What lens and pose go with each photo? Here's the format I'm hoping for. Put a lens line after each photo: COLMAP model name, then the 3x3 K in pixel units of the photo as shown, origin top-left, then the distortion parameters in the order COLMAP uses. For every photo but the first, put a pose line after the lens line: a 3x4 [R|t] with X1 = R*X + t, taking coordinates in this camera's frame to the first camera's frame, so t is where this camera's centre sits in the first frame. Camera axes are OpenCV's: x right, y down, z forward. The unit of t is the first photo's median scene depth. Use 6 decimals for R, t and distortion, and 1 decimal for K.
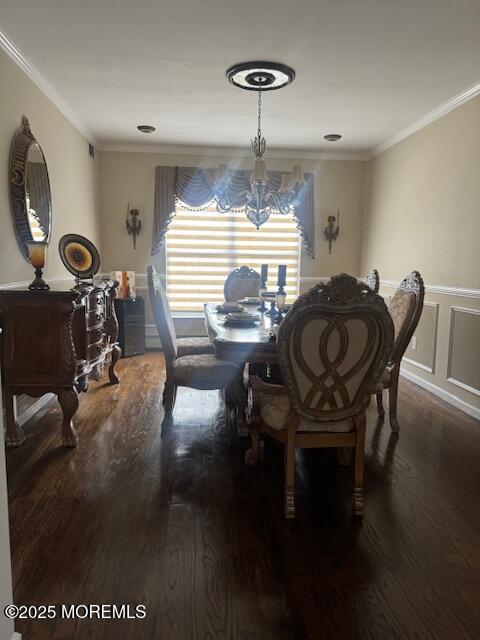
lens RADIAL K [[465.6, 0, 240.0], [0, 465.6, 320.0], [0, 0, 1]] dist [0.000562, -0.000246]
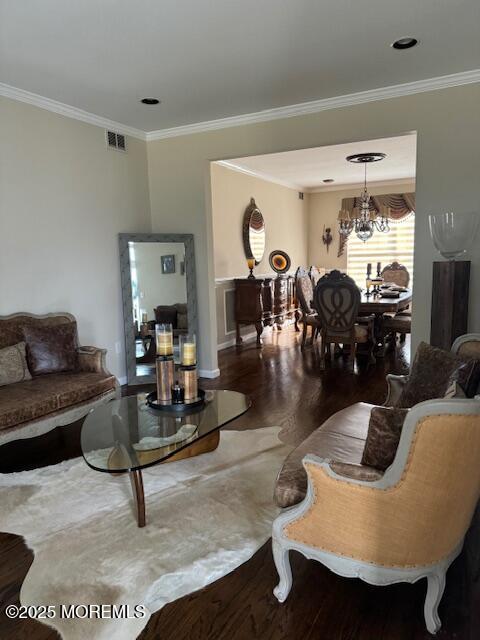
lens RADIAL K [[444.0, 0, 240.8], [0, 444.0, 322.3], [0, 0, 1]] dist [0.125890, -0.183217]
pose [[0.829244, 0.040823, -0.557393, 0.641194], [-0.027053, 0.999092, 0.032926, 0.066150], [0.558231, -0.012224, 0.829595, -0.715509]]
